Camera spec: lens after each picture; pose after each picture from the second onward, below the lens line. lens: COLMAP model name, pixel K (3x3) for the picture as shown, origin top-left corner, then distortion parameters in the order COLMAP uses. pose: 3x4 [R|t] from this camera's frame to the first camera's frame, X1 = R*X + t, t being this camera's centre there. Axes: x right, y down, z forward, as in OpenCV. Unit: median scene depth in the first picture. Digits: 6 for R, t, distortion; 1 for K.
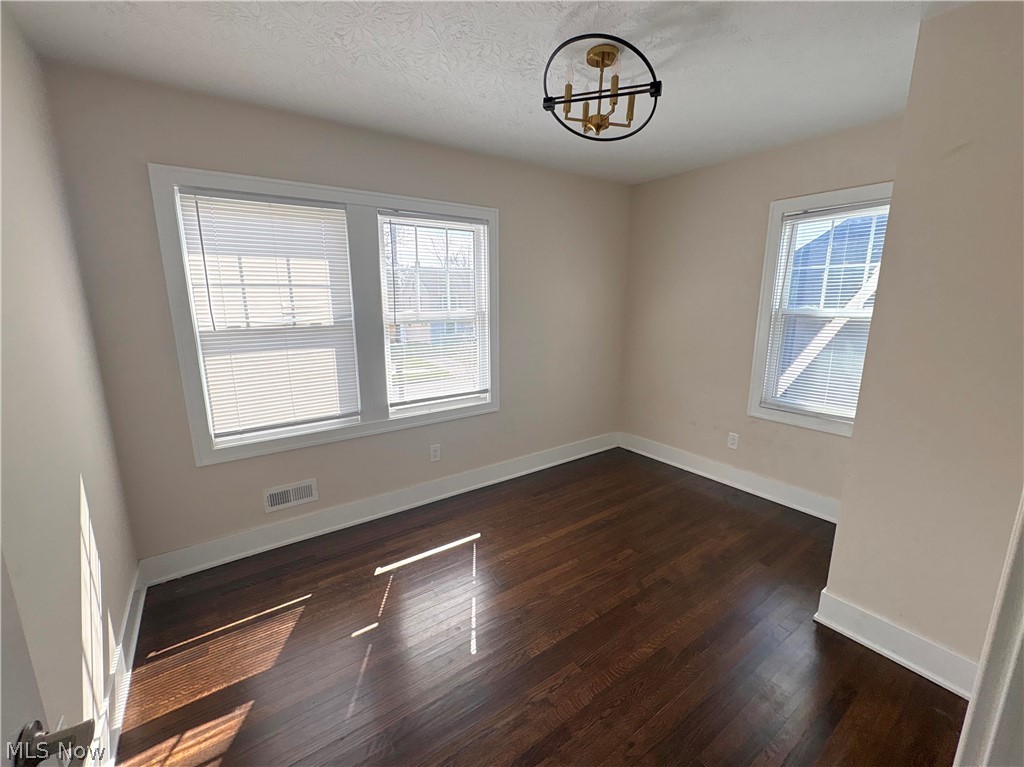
lens RADIAL K [[414.1, 0, 512.0], [0, 414.1, 383.5], [0, 0, 1]] dist [0.000893, 0.000246]
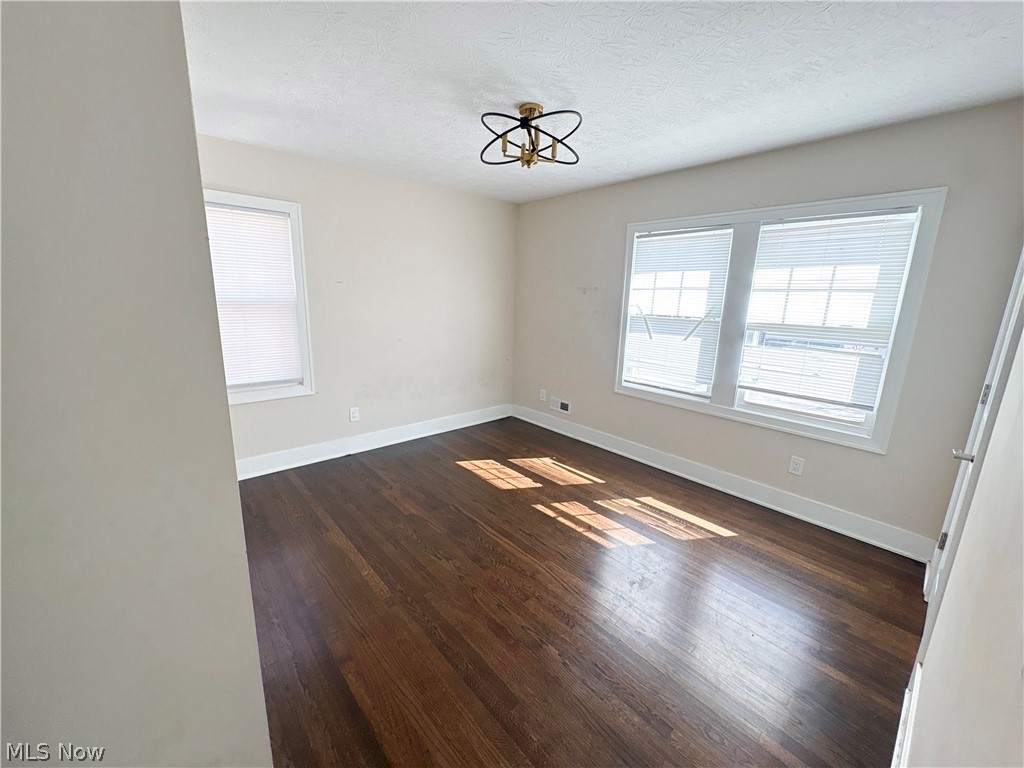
lens RADIAL K [[414.1, 0, 512.0], [0, 414.1, 384.0], [0, 0, 1]] dist [0.000893, 0.000246]
pose [[0.110566, 0.223981, -0.968302, 0.872910], [-0.225428, 0.954534, 0.195056, -0.076001], [0.967966, 0.196716, 0.156030, 0.296139]]
